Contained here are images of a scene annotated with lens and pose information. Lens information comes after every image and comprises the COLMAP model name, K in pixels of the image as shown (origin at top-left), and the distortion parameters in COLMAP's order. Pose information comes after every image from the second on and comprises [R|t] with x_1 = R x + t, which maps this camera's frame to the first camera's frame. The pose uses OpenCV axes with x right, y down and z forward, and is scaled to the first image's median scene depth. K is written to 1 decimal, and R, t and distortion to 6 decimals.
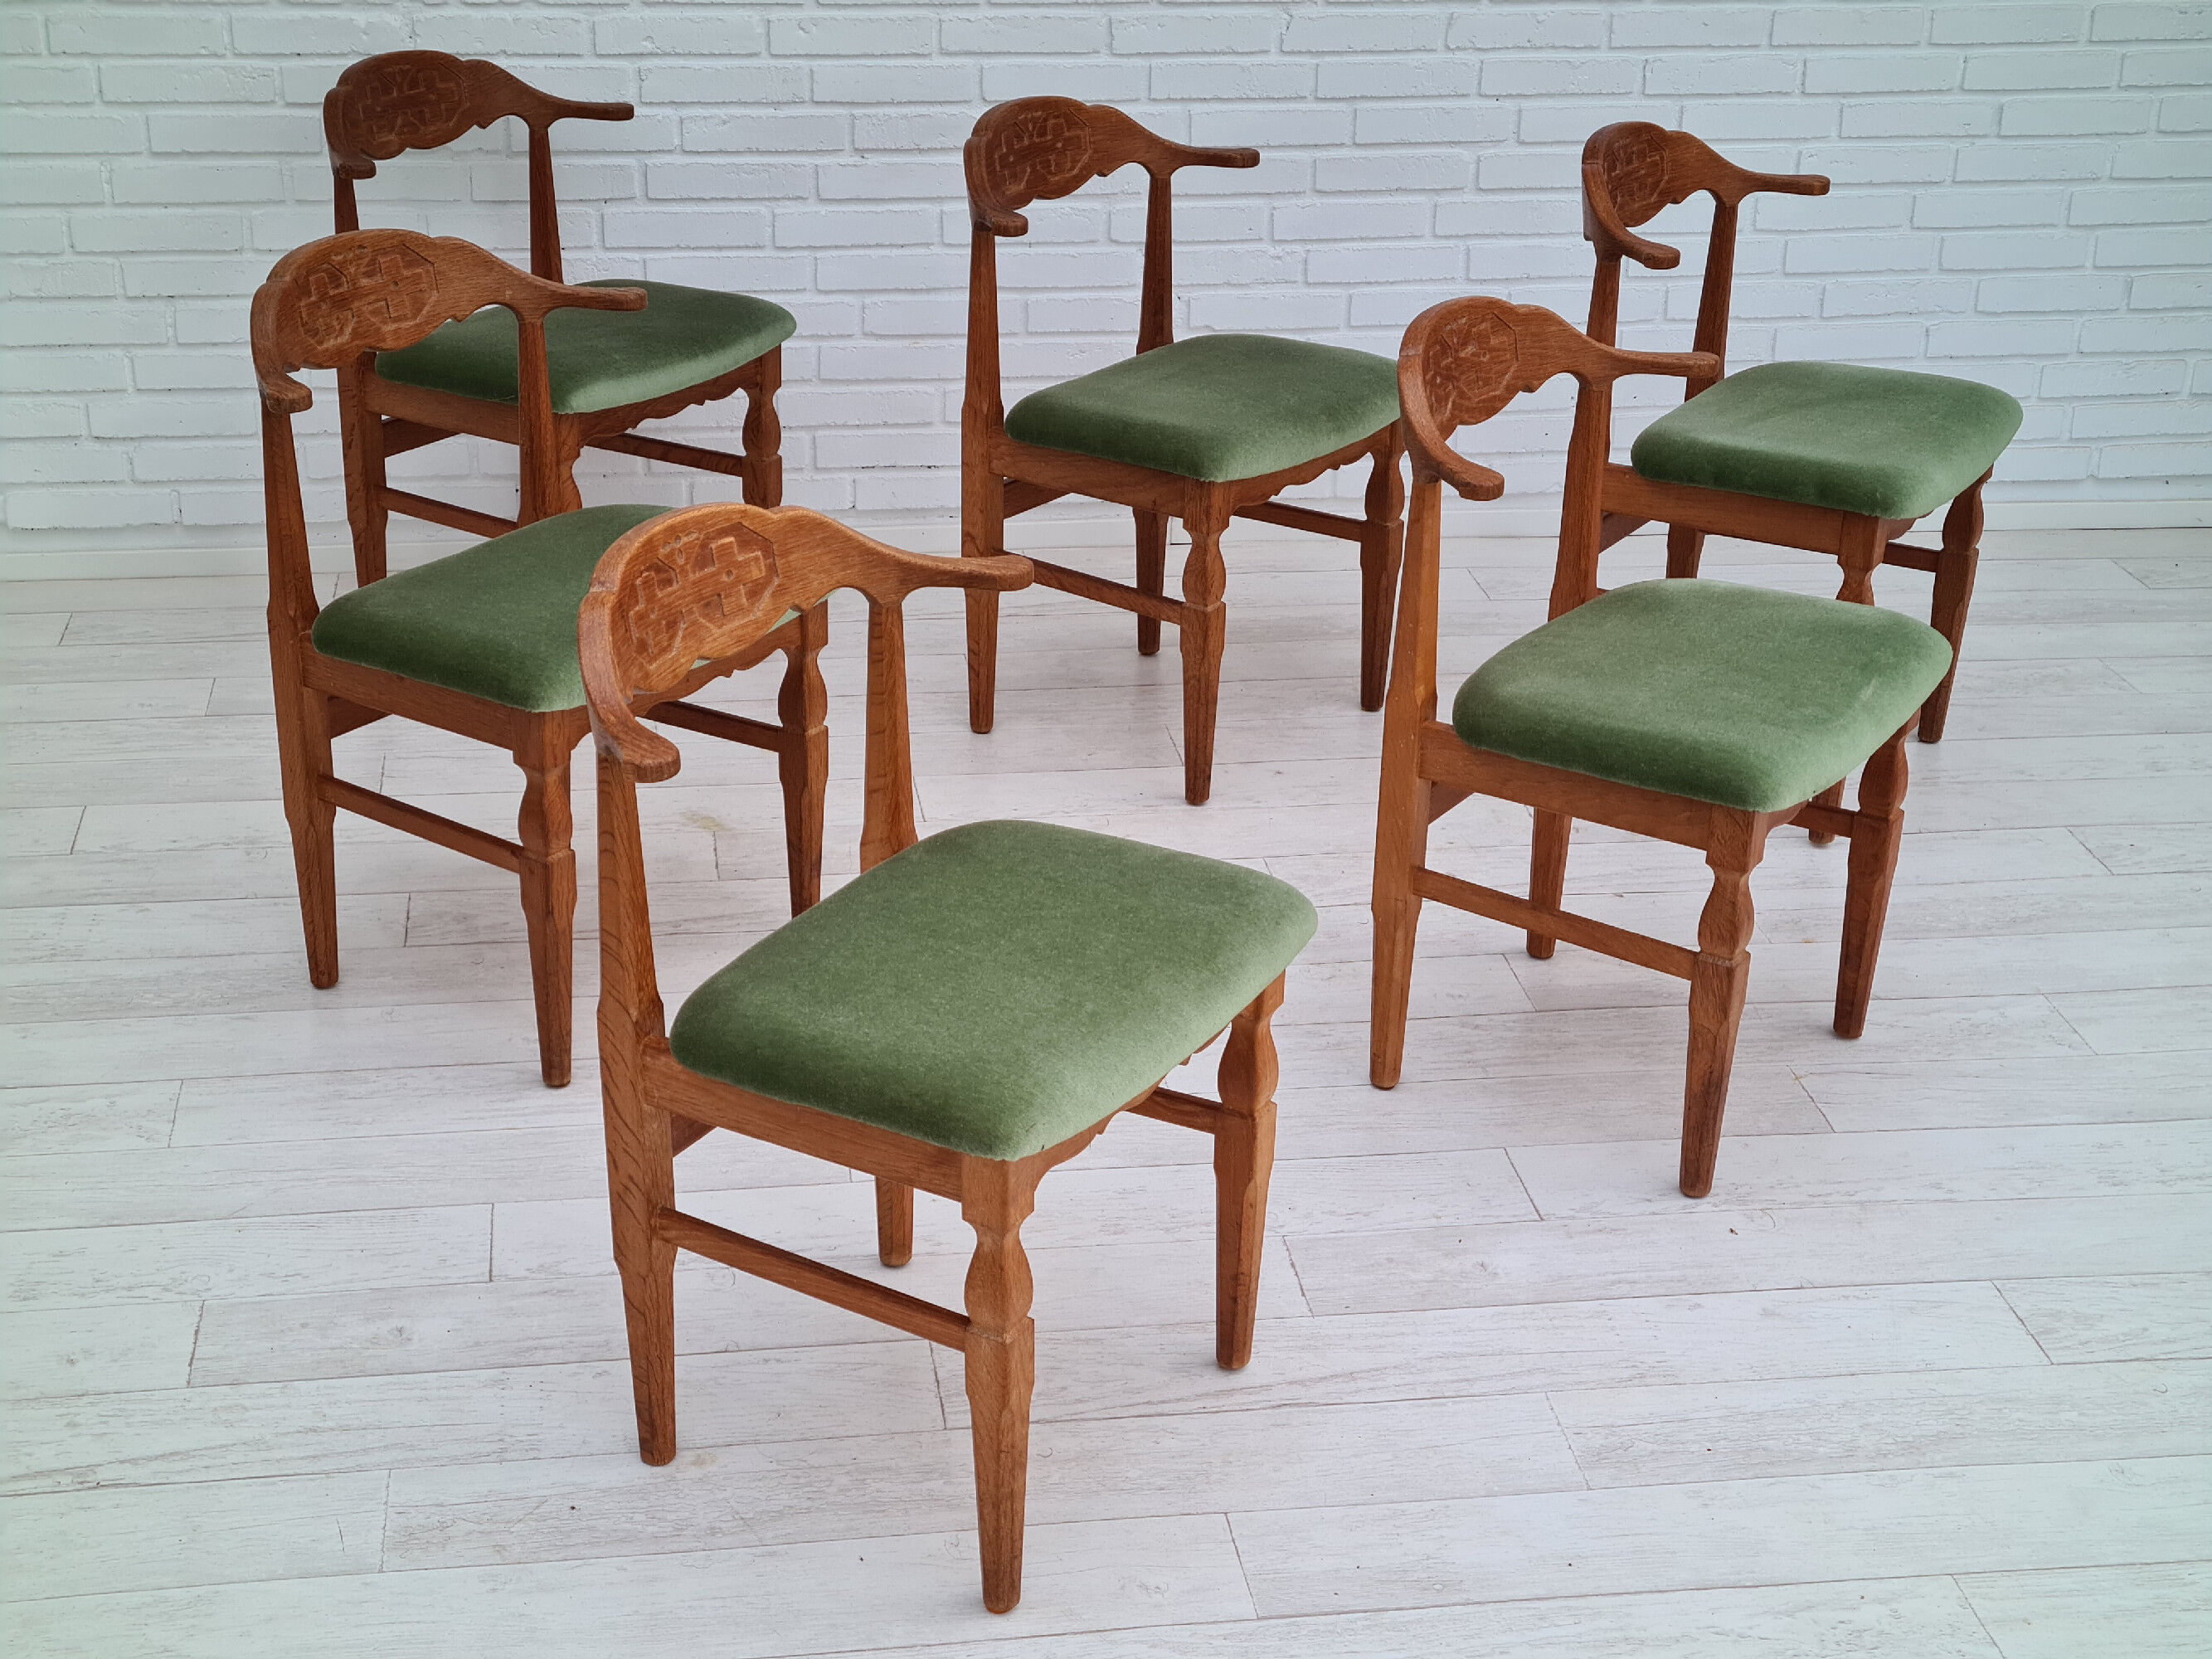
lens RADIAL K [[3363.8, 0, 1099.7], [0, 3363.8, 876.0], [0, 0, 1]] dist [0.064385, 0.000000]
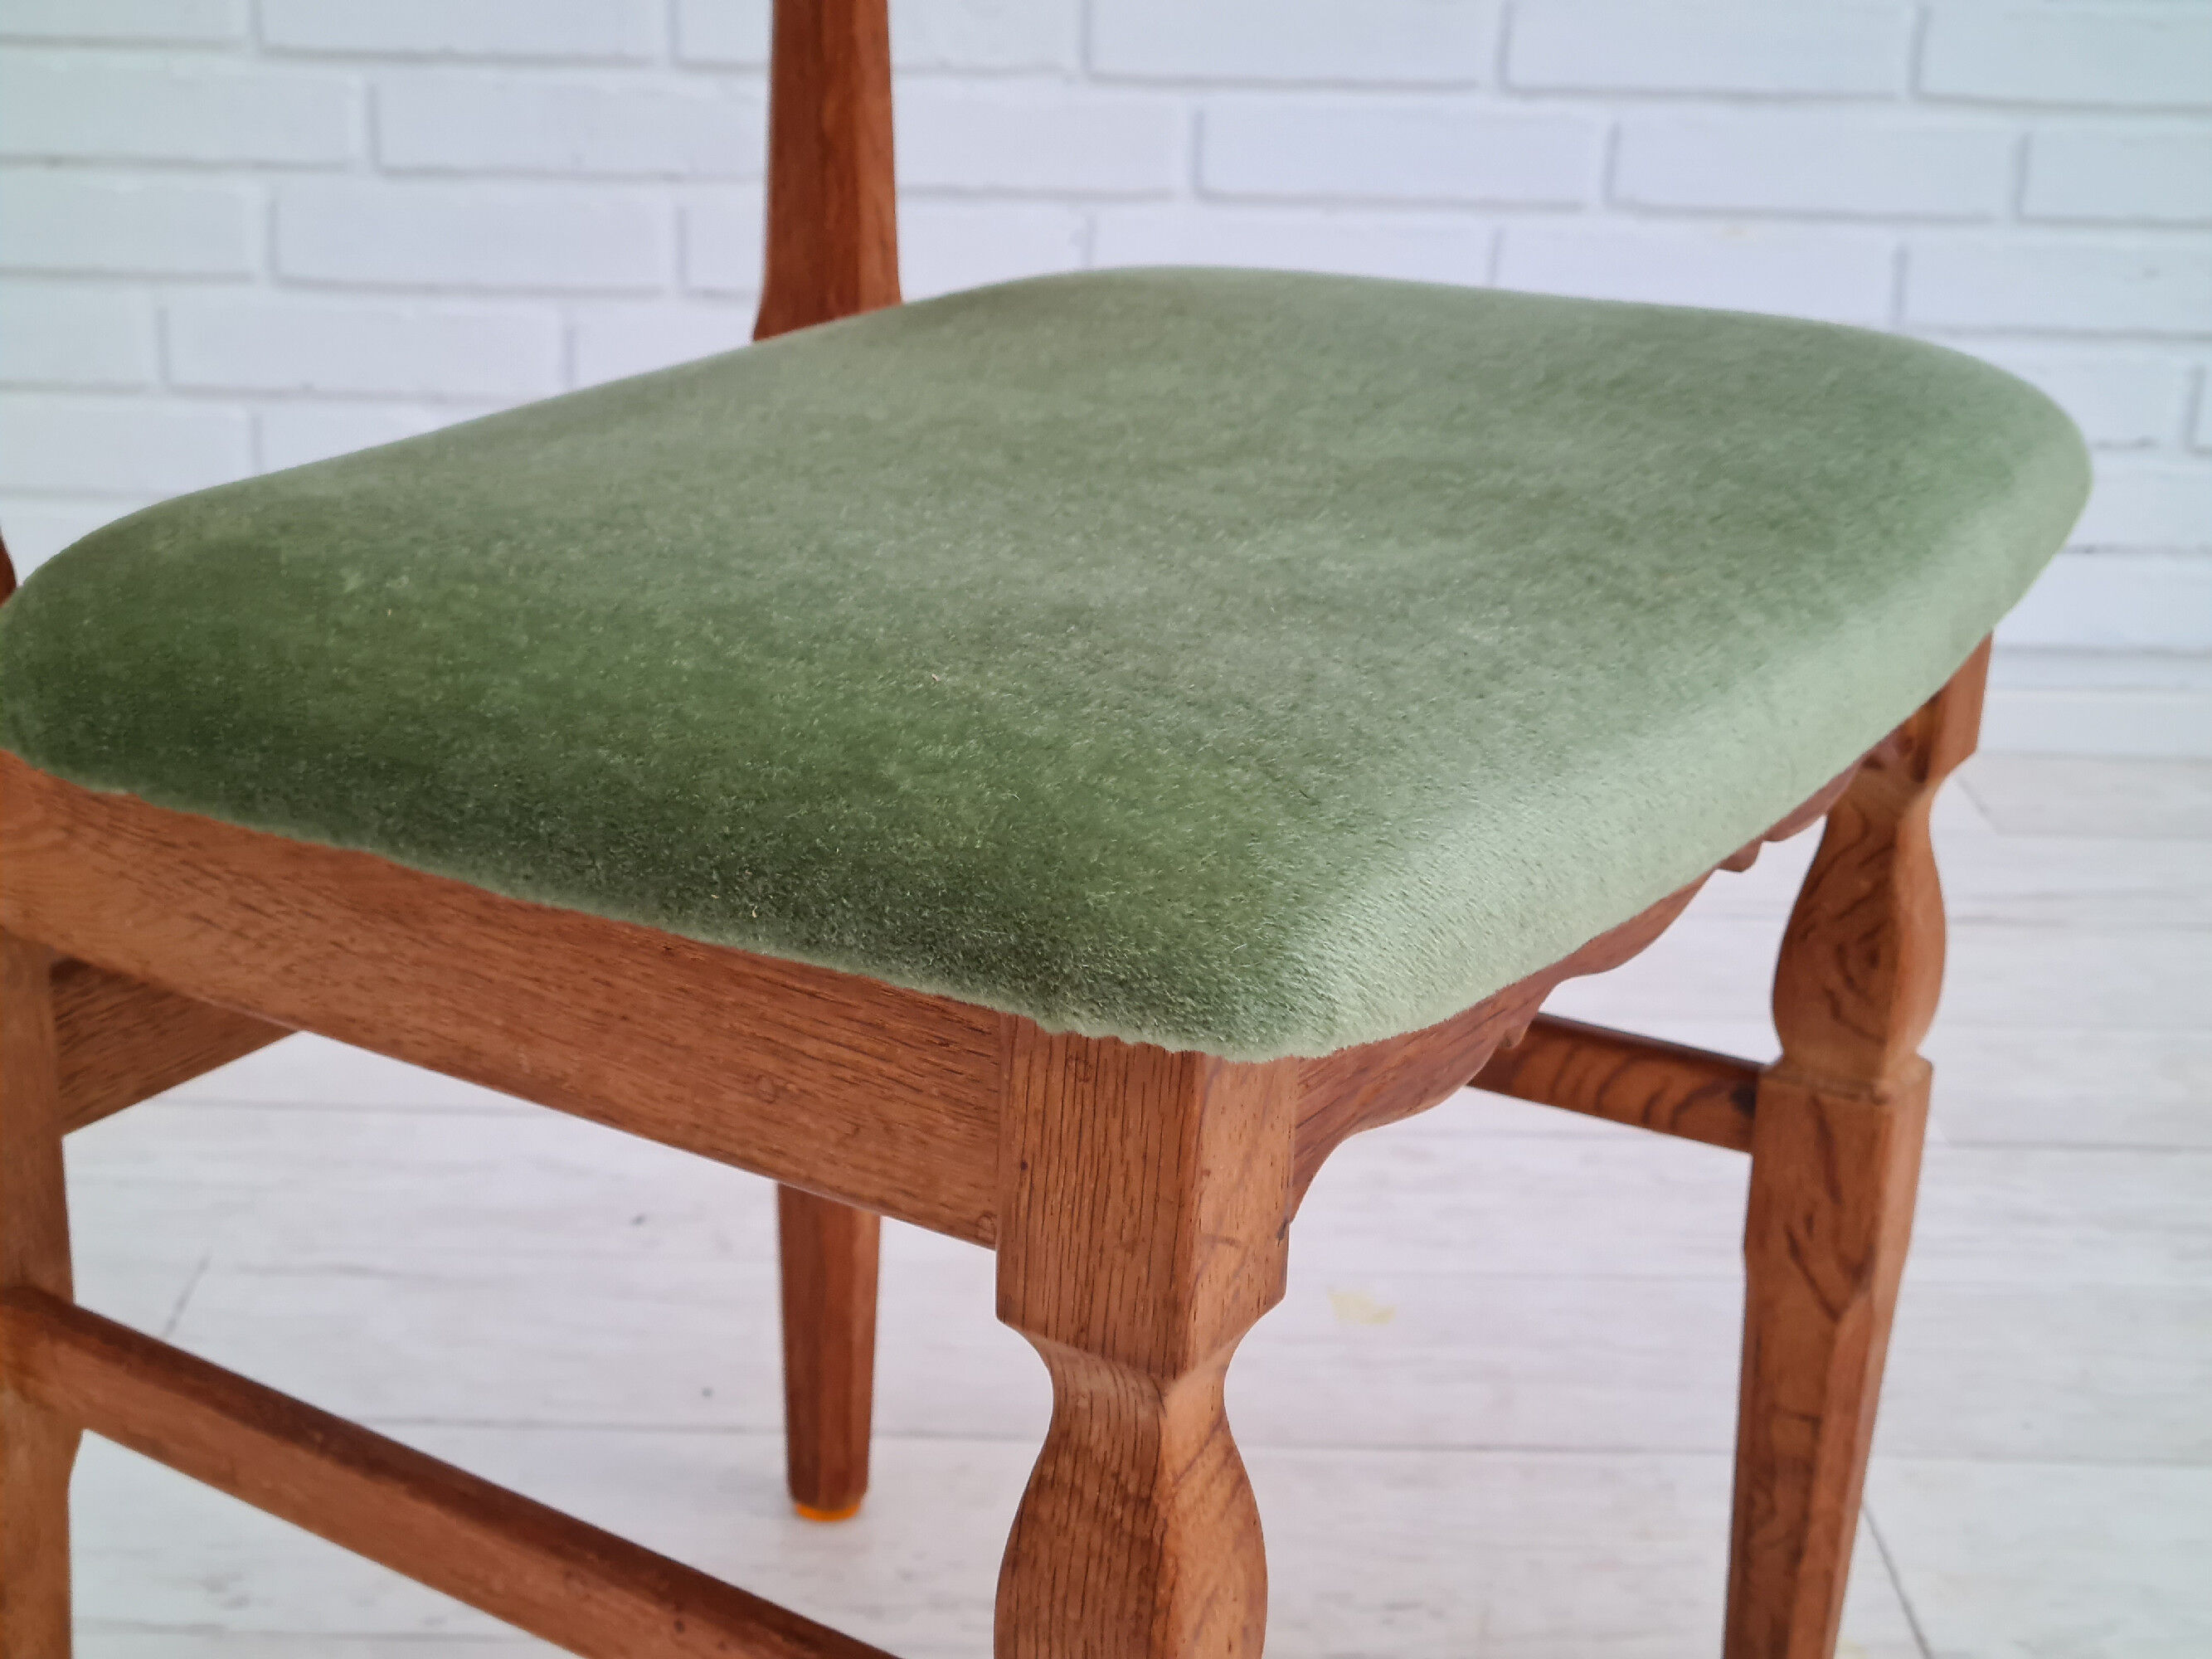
lens RADIAL K [[3363.8, 0, 1057.2], [0, 3363.8, 857.9], [0, 0, 1]] dist [0.064385, 0.000000]
pose [[0.989068, 0.057001, -0.136000, -0.089917], [-0.066627, 0.995505, -0.067313, -0.060240], [0.131551, 0.075638, 0.988419, 0.705318]]
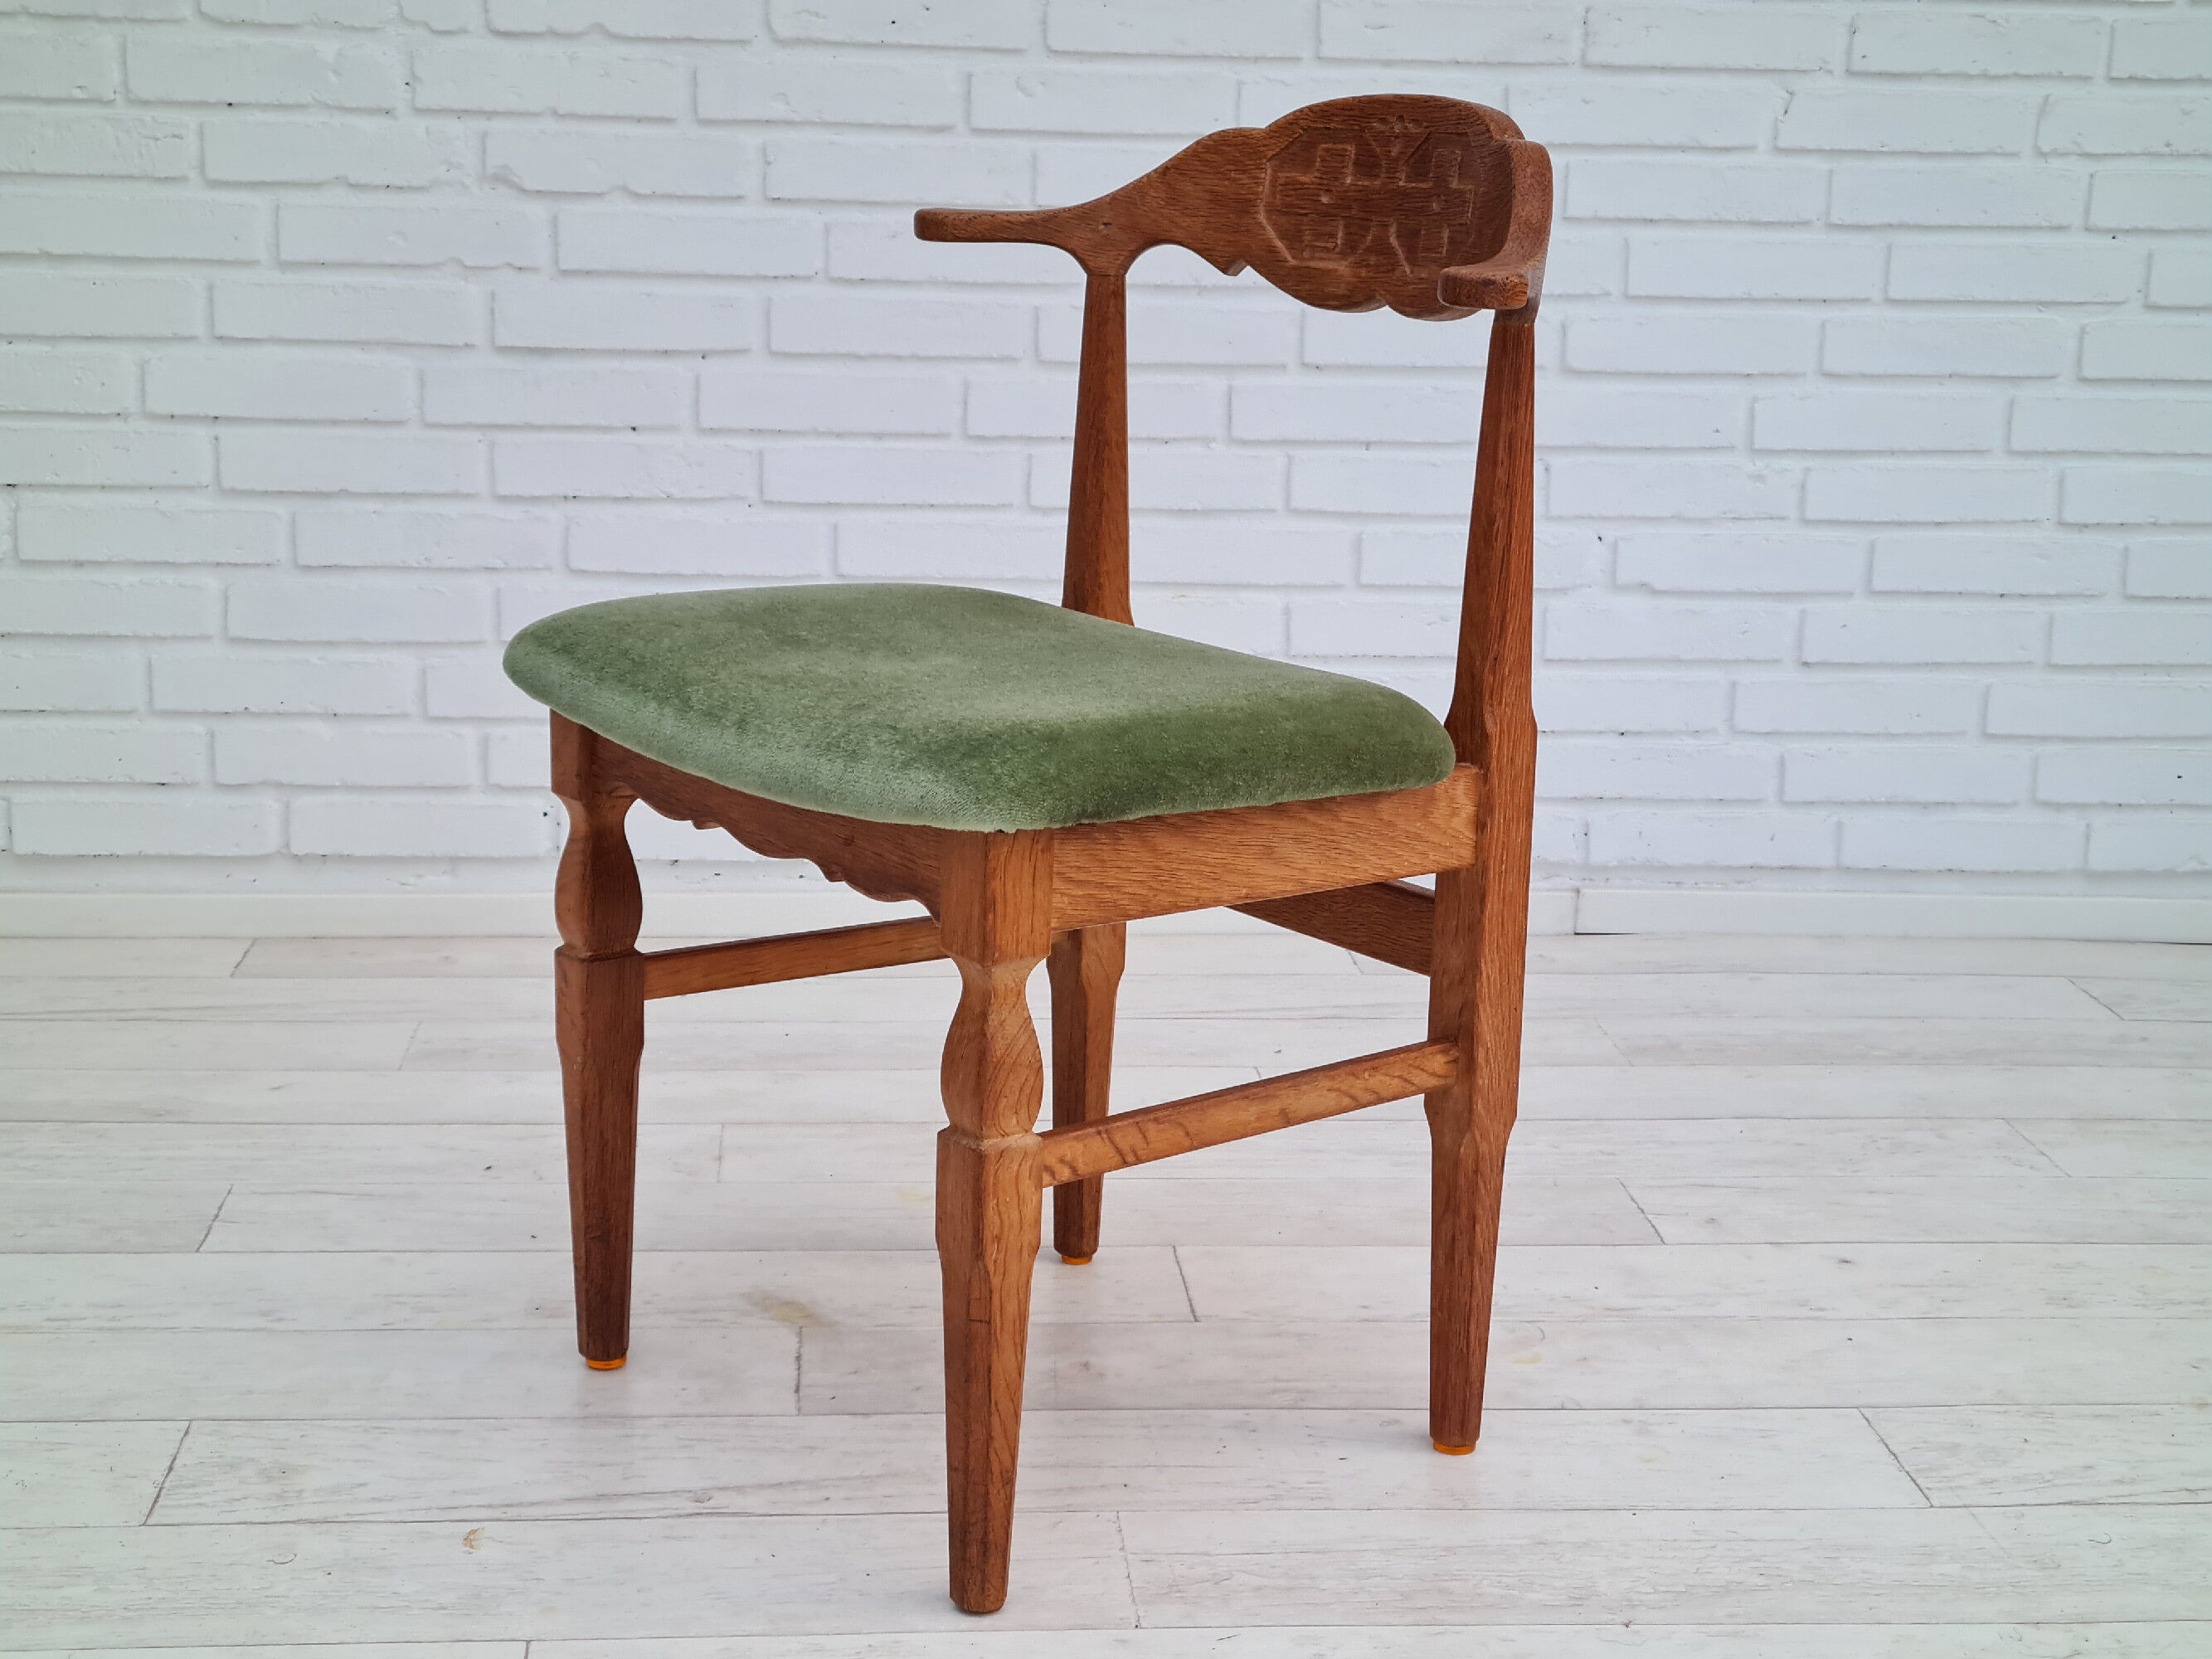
lens RADIAL K [[3363.8, 0, 1110.6], [0, 3363.8, 870.8], [0, 0, 1]] dist [0.064385, 0.000000]
pose [[0.998132, 0.020299, -0.057632, -0.036254], [-0.031028, 0.980927, -0.191886, 0.016362], [0.052638, 0.193316, 0.979724, 0.463812]]
